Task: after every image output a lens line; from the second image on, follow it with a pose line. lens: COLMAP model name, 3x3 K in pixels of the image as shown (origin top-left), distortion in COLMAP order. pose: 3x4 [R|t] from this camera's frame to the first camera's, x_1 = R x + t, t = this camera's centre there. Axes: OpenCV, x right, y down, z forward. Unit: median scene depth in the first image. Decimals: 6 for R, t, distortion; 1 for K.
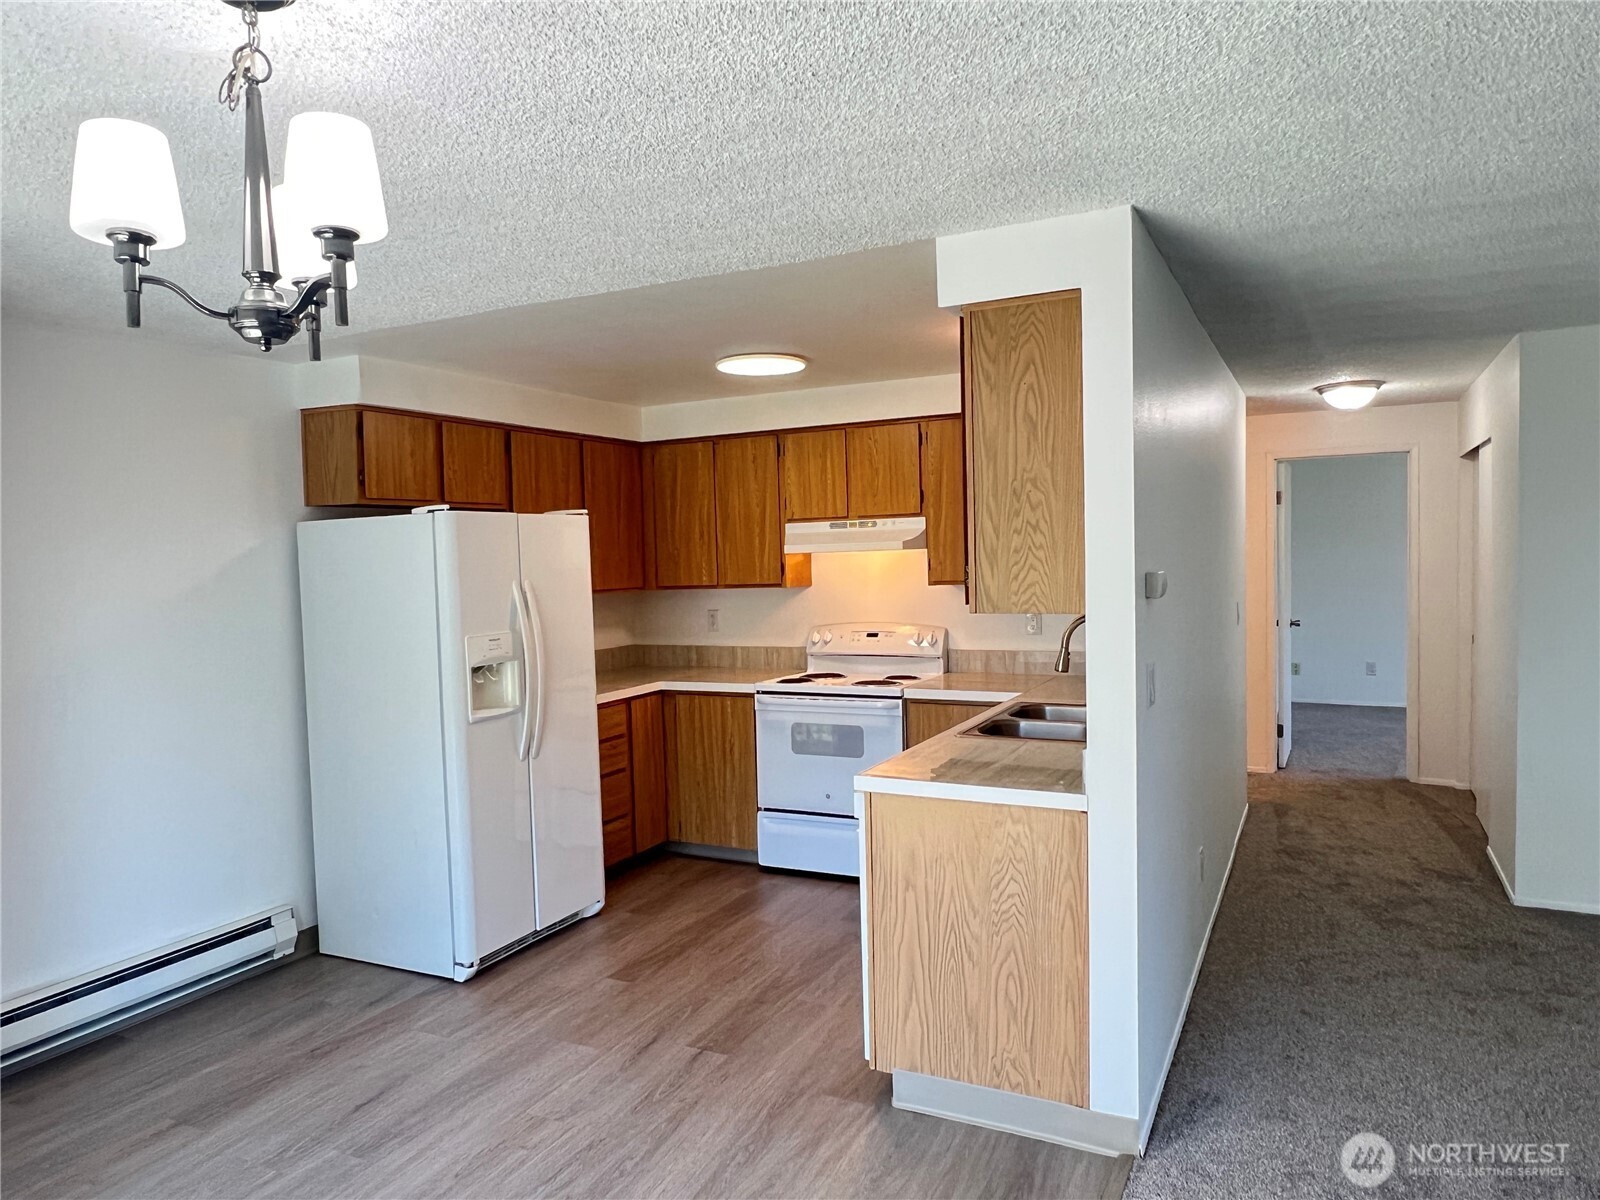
lens RADIAL K [[1047.3, 0, 793.9], [0, 1047.3, 596.2], [0, 0, 1]] dist [-0.003234, 0.004237]
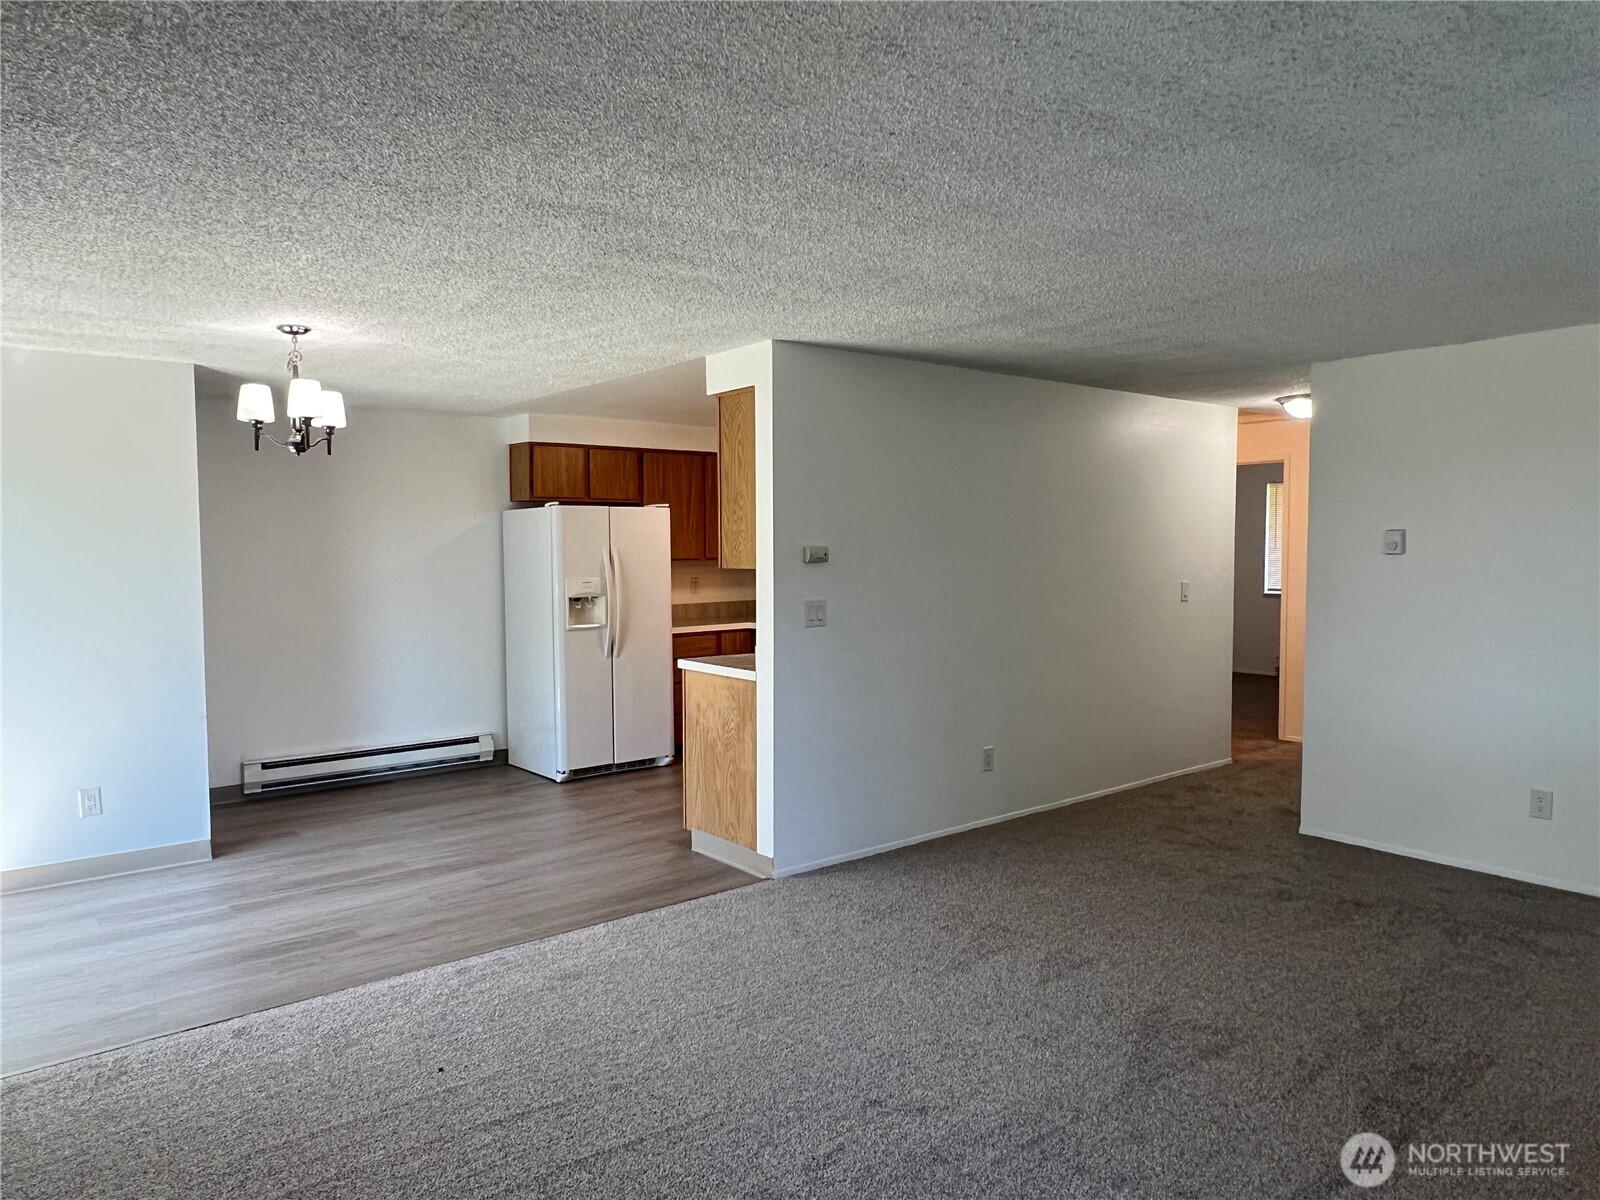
lens RADIAL K [[1047.3, 0, 794.1], [0, 1047.3, 589.9], [0, 0, 1]] dist [-0.003234, 0.004237]
pose [[0.910984, 0.038981, -0.410596, 0.624461], [-0.034259, 0.999235, 0.018853, 0.009637], [0.411017, -0.003108, 0.911622, -0.342564]]
